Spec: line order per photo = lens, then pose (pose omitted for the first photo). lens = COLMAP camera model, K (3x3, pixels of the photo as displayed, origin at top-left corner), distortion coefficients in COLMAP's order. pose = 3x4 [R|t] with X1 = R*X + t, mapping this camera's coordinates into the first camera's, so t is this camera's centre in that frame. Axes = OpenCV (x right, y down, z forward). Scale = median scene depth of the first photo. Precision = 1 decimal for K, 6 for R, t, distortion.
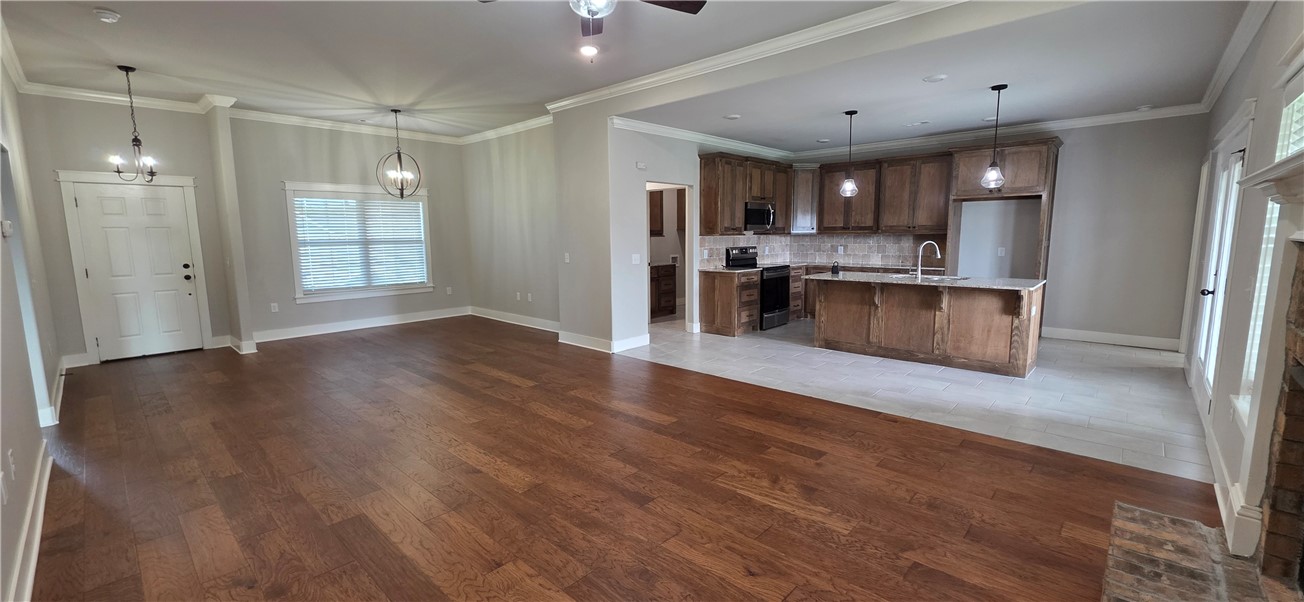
lens RADIAL K [[517.7, 0, 643.5], [0, 517.7, 300.3], [0, 0, 1]] dist [-0.000648, 0.000009]
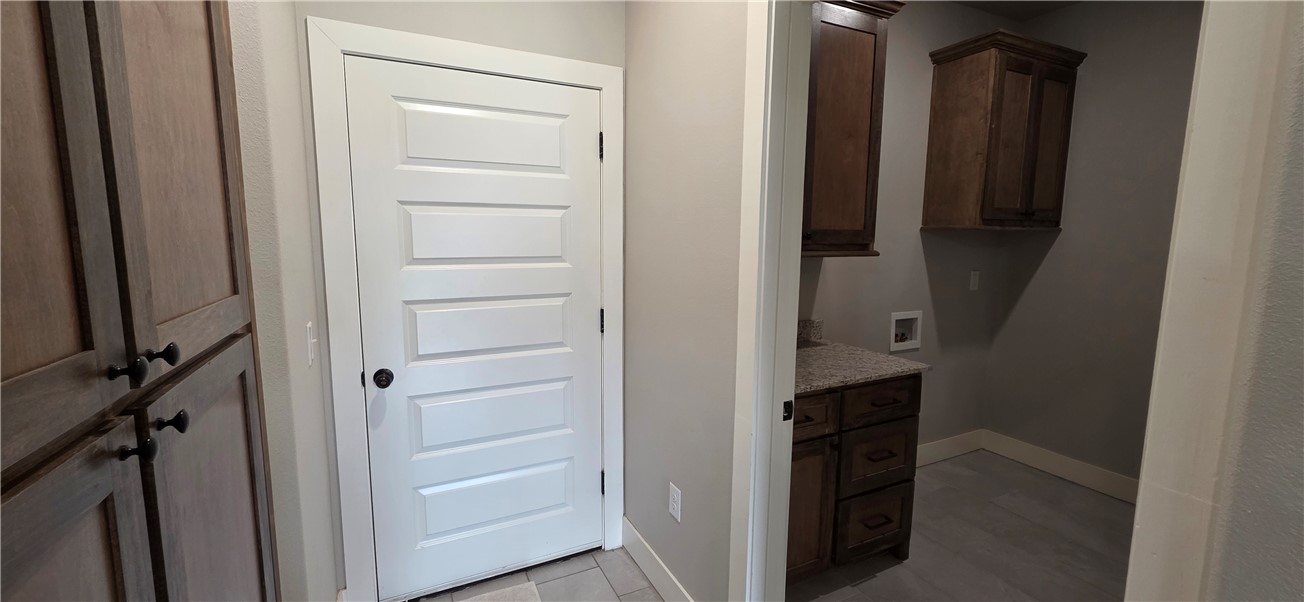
lens RADIAL K [[517.7, 0, 649.9], [0, 517.7, 301.1], [0, 0, 1]] dist [-0.000648, 0.000009]
pose [[0.938426, 0.056650, -0.340804, 0.040096], [-0.057873, 0.998302, 0.006586, -0.164270], [0.340599, 0.013542, 0.940111, 1.236443]]
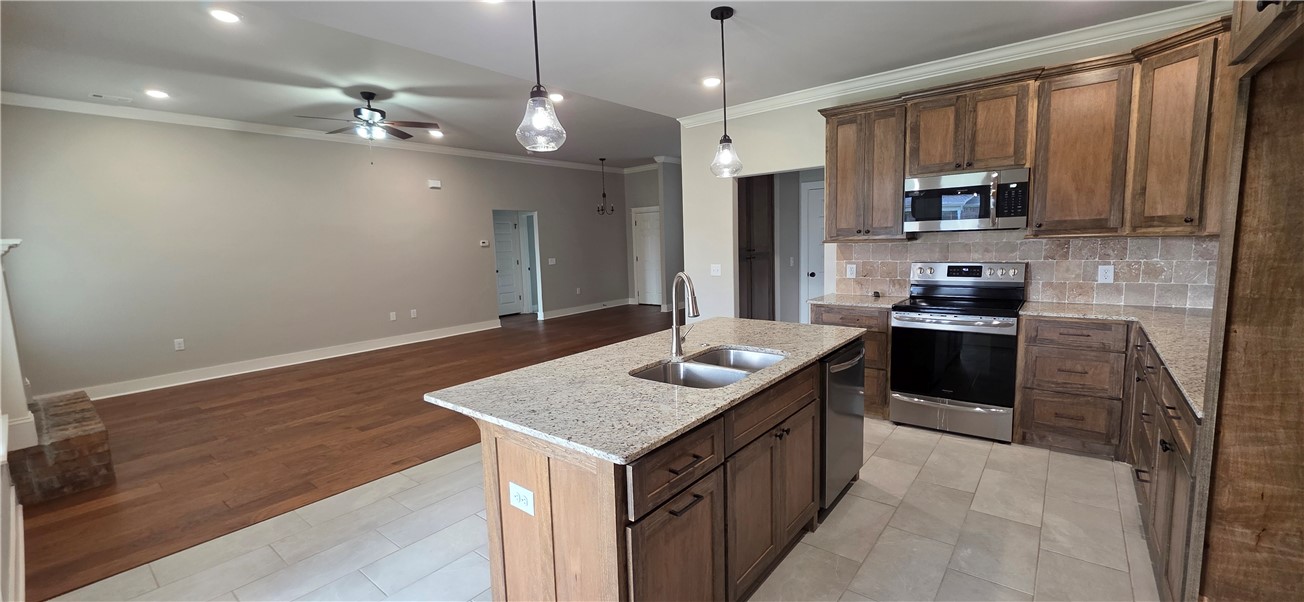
lens RADIAL K [[517.7, 0, 647.3], [0, 517.7, 299.6], [0, 0, 1]] dist [-0.000648, 0.000009]
pose [[0.073756, 0.120738, -0.989941, 1.327000], [-0.096091, 0.988886, 0.113450, -0.187406], [0.992636, 0.086757, 0.084538, 1.283985]]
